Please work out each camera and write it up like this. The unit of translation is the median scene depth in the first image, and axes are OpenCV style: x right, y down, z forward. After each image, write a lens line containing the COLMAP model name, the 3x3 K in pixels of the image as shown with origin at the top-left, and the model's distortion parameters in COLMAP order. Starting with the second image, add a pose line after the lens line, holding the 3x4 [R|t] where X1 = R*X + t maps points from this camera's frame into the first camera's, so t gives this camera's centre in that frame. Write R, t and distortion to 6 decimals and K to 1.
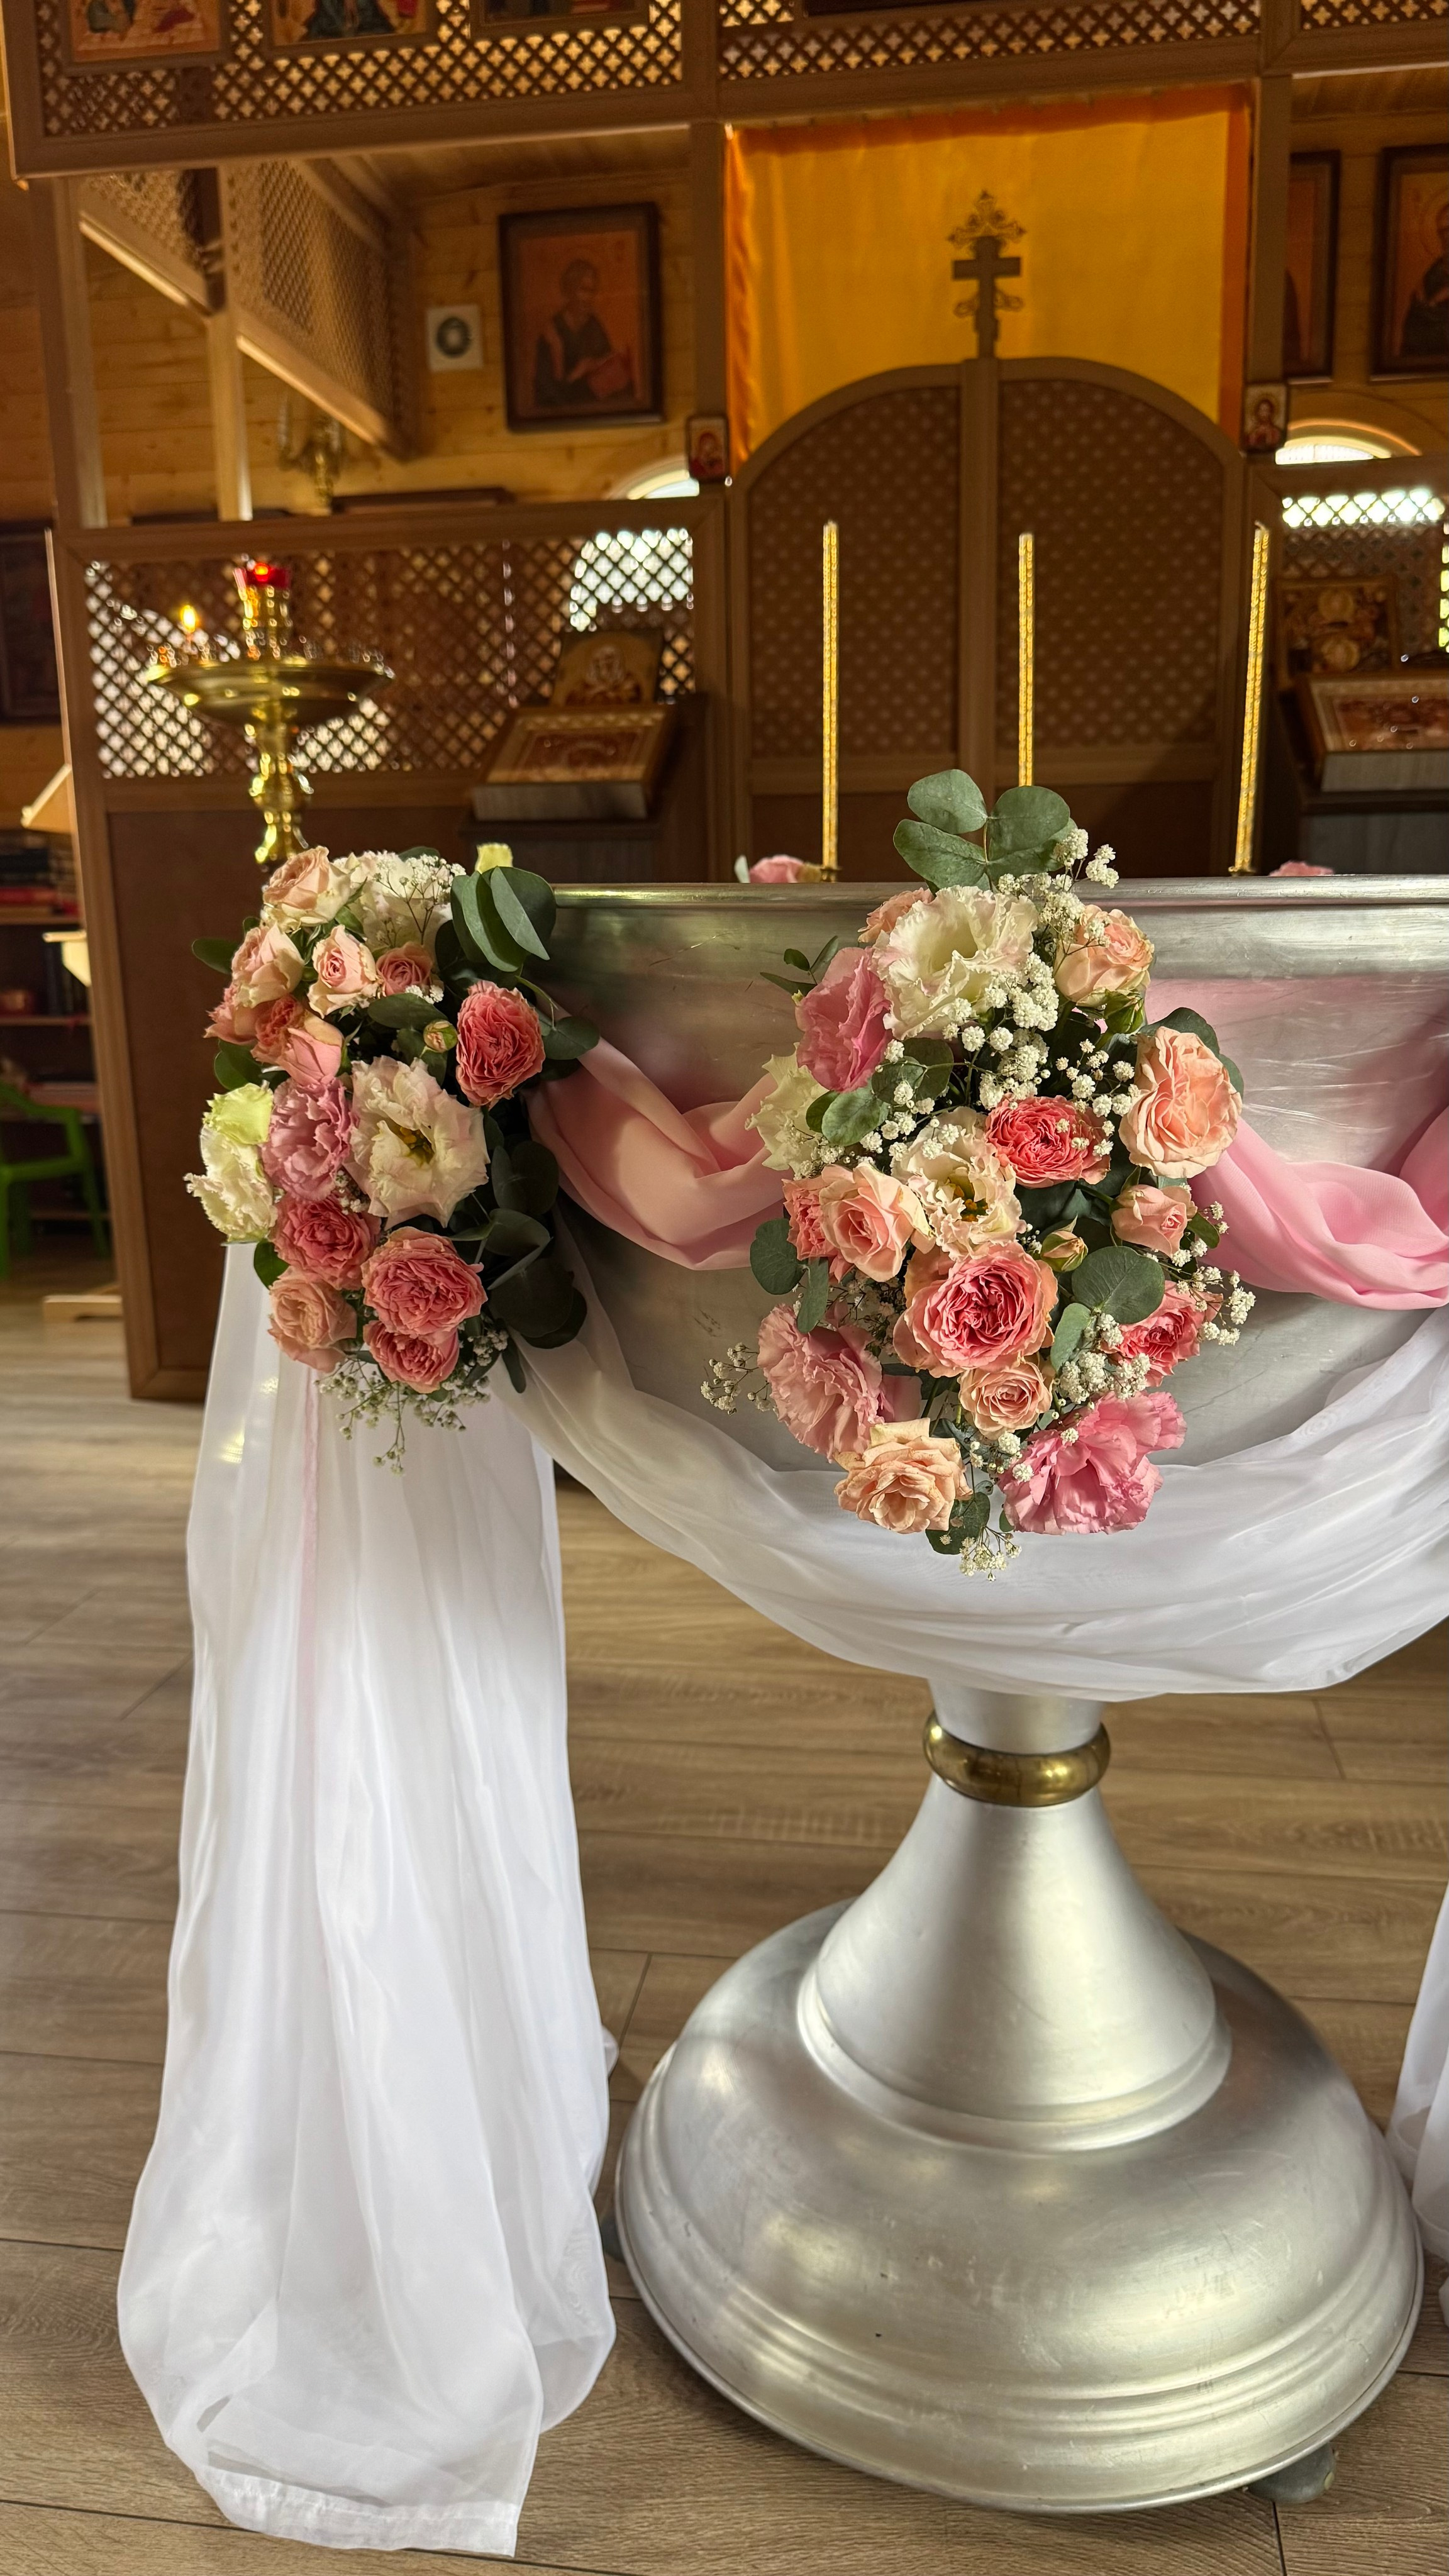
lens RADIAL K [[1846.6, 0, 722.2], [0, 1846.6, 1280.6], [0, 0, 1]] dist [0.019501, -0.028740]
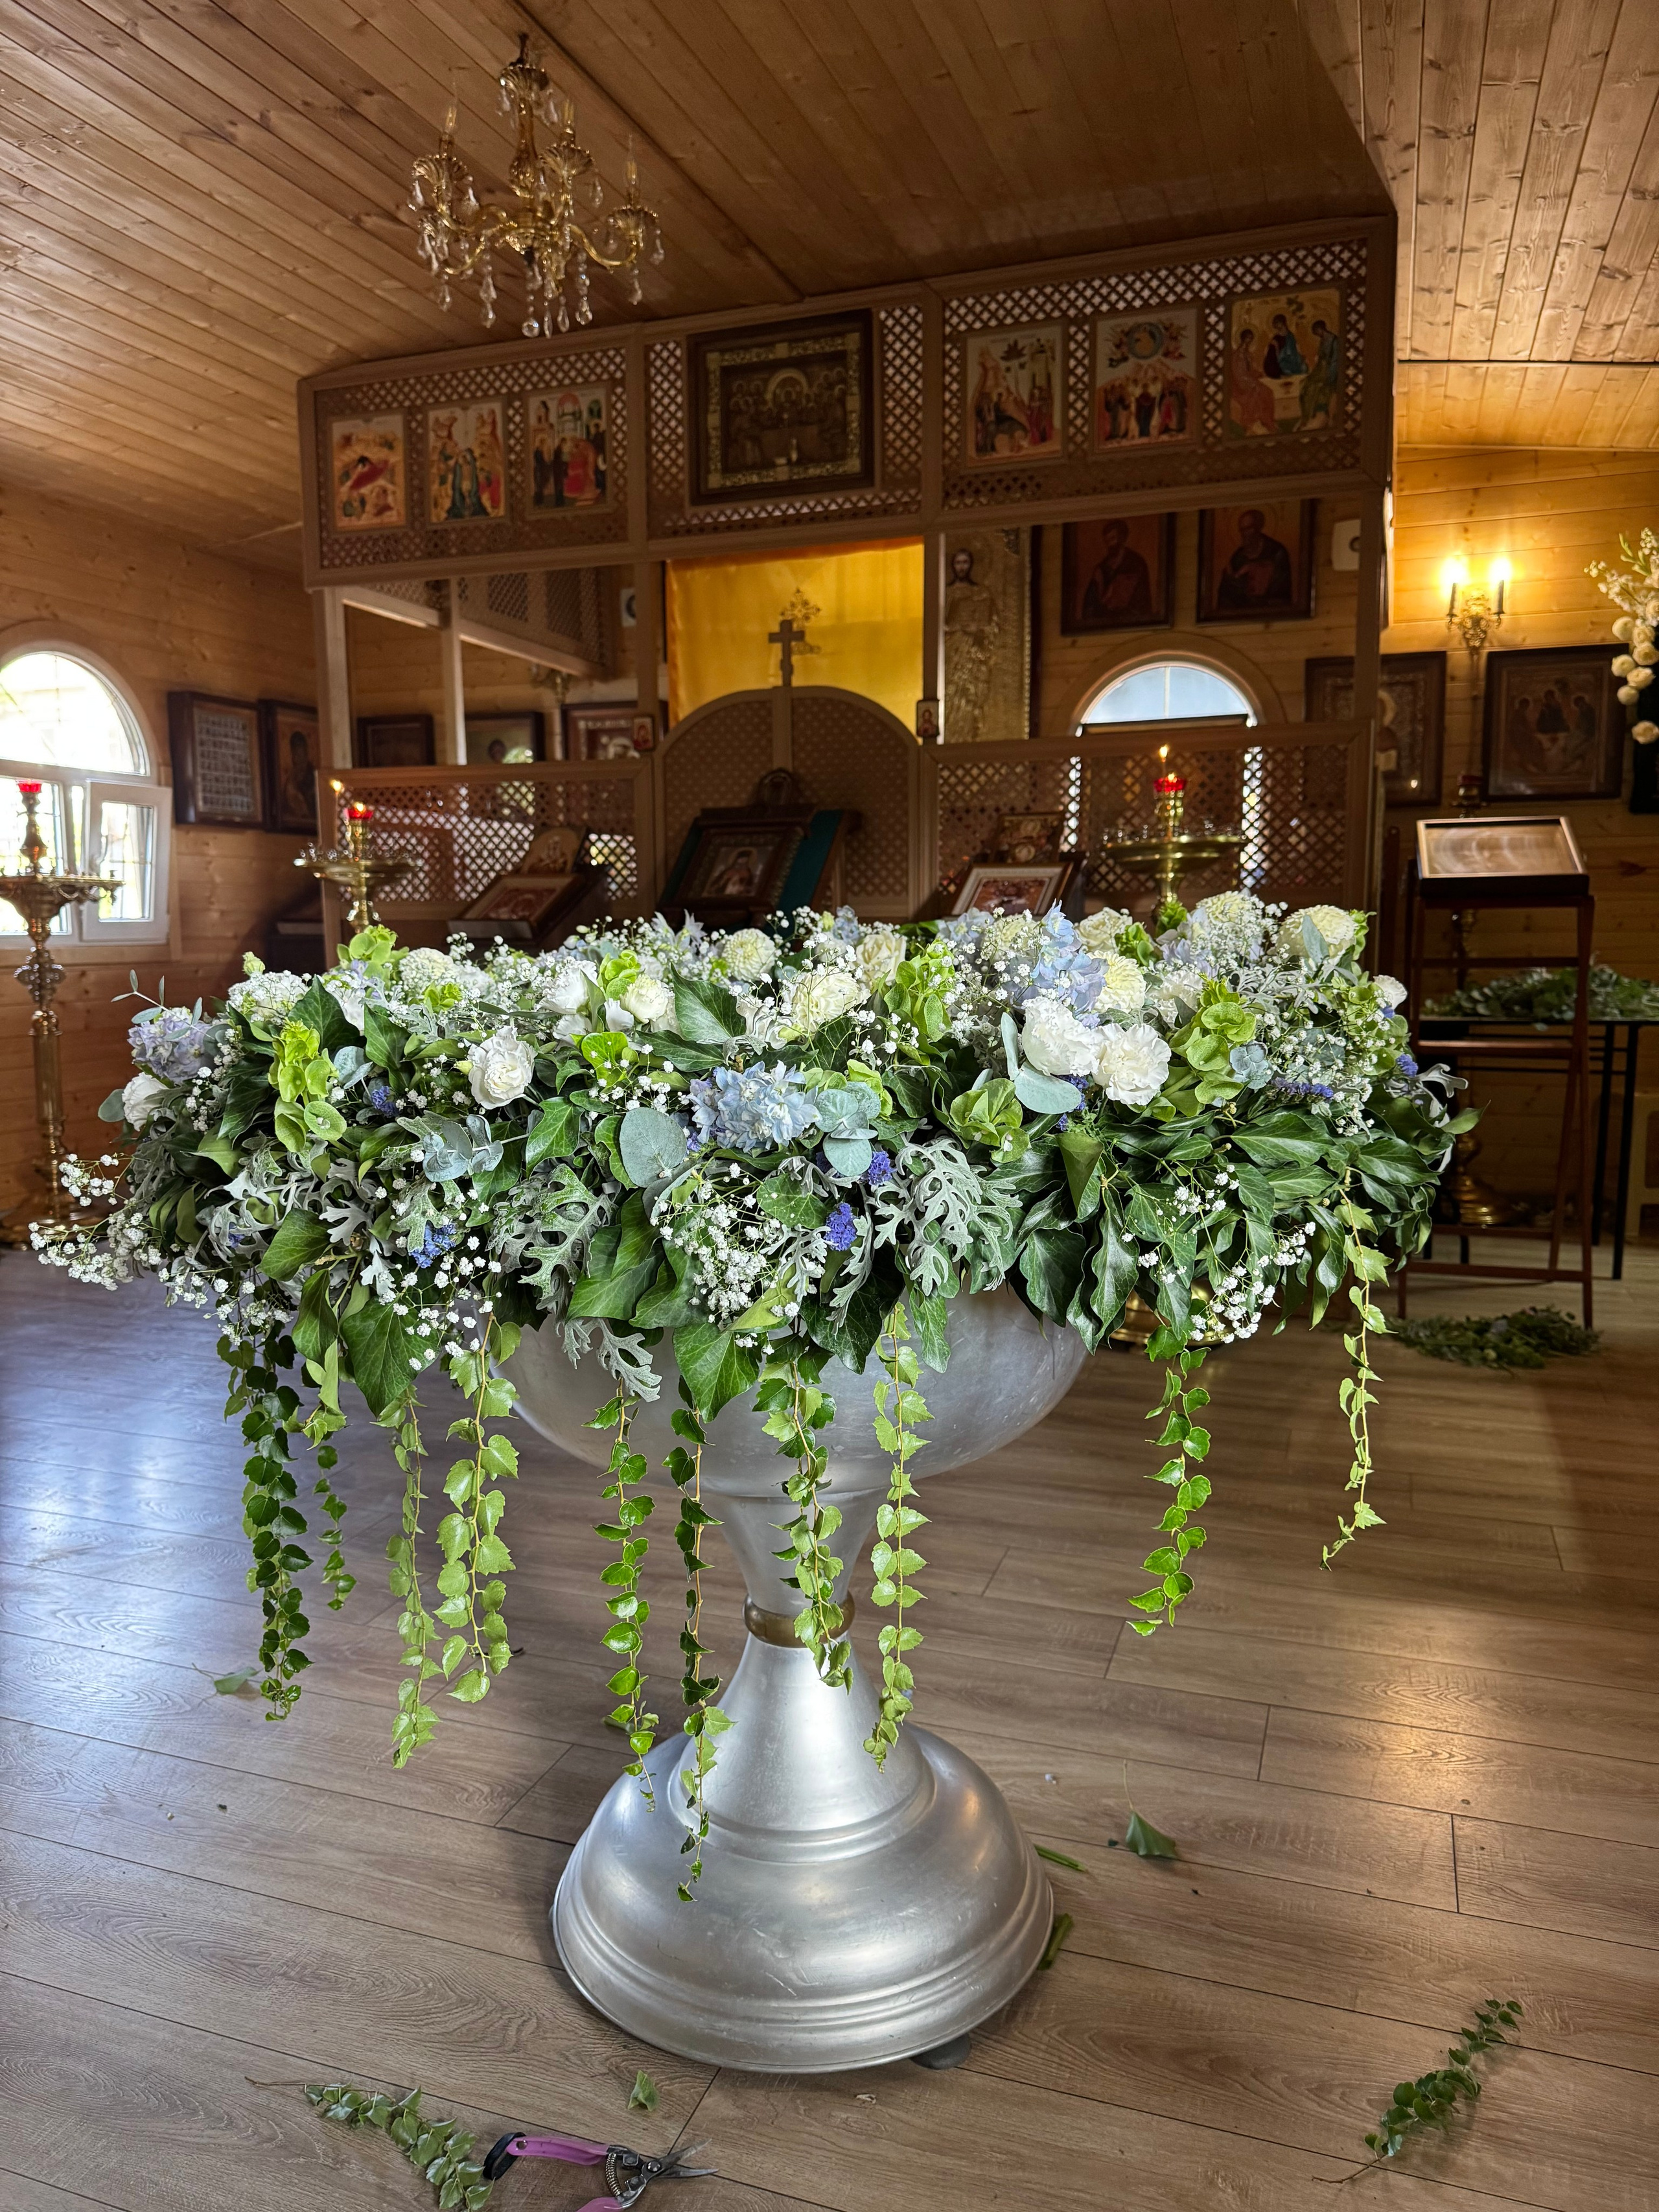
lens RADIAL K [[1582.9, 0, 818.7], [0, 1582.9, 1114.1], [0, 0, 1]] dist [0.026869, -0.034412]
pose [[0.980675, 0.034432, -0.192593, 0.854911], [-0.047830, 0.996715, -0.065352, 0.031075], [0.189710, 0.073301, 0.979100, -0.828778]]
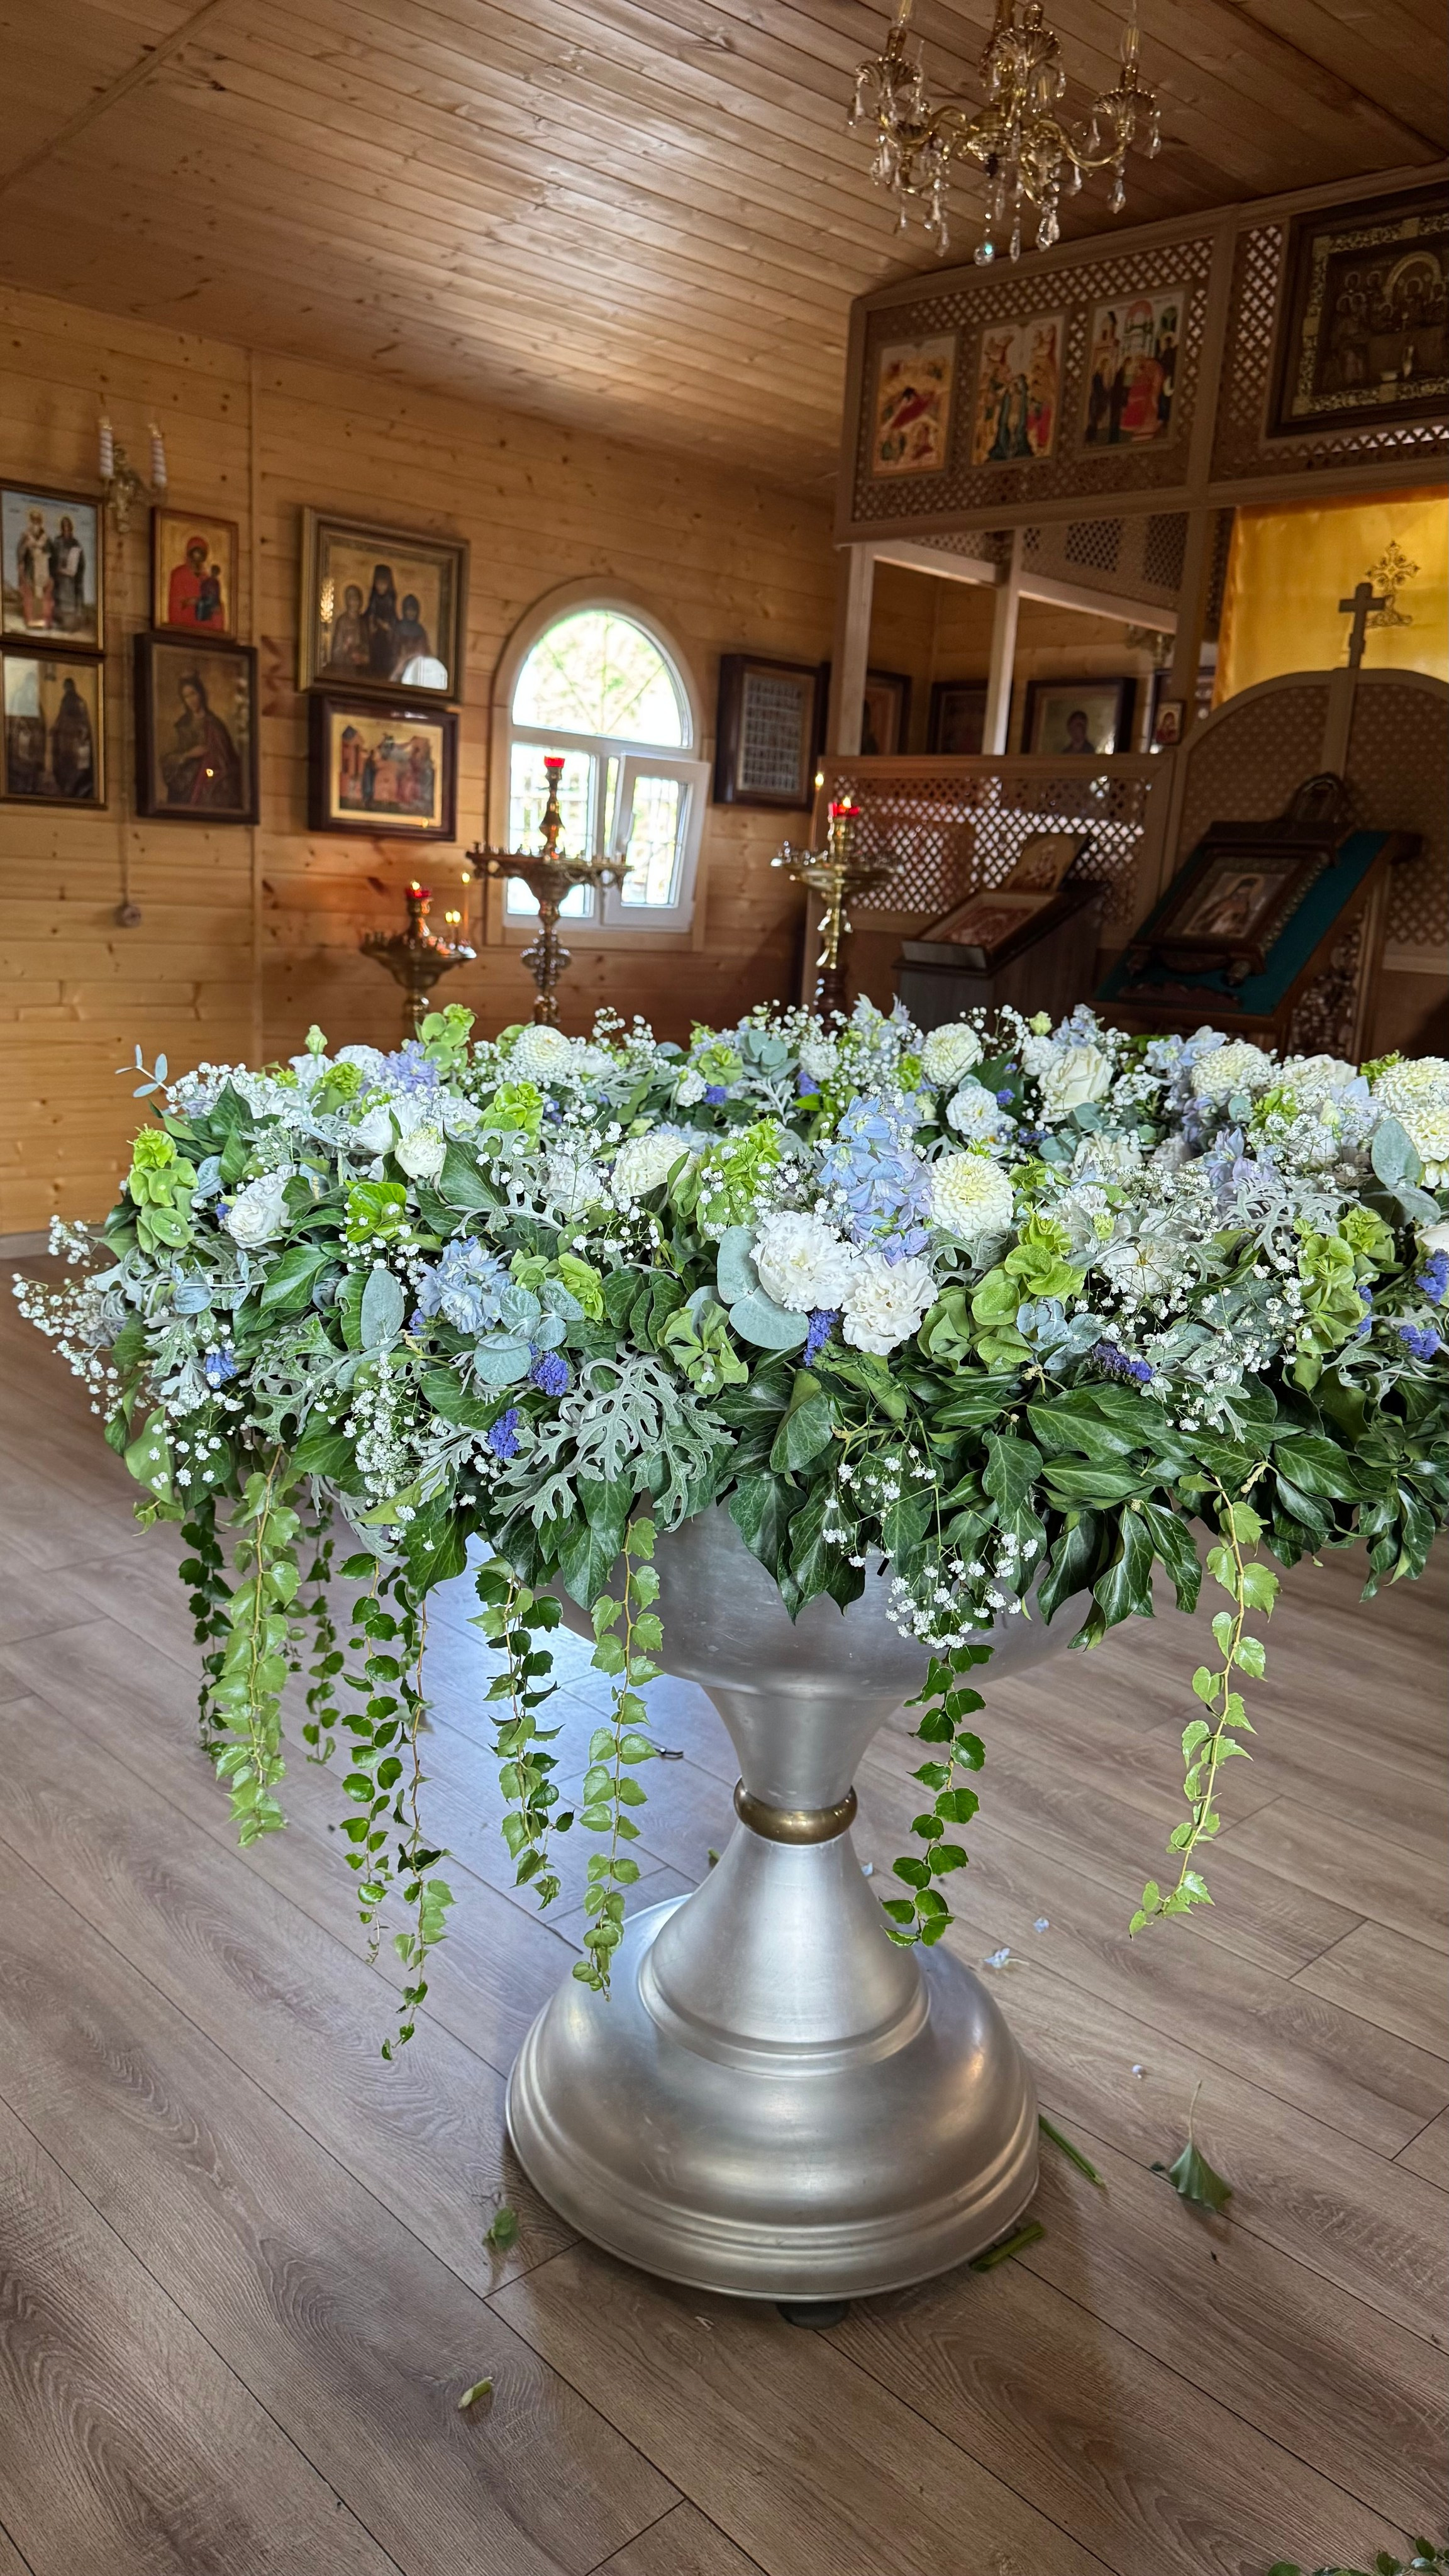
lens RADIAL K [[1846.6, 0, 741.1], [0, 1846.6, 1290.6], [0, 0, 1]] dist [0.019501, -0.028740]
pose [[0.799129, 0.196049, -0.568293, 1.179060], [-0.188222, 0.979395, 0.073193, -0.080028], [0.570933, 0.048474, 0.819564, -0.720472]]
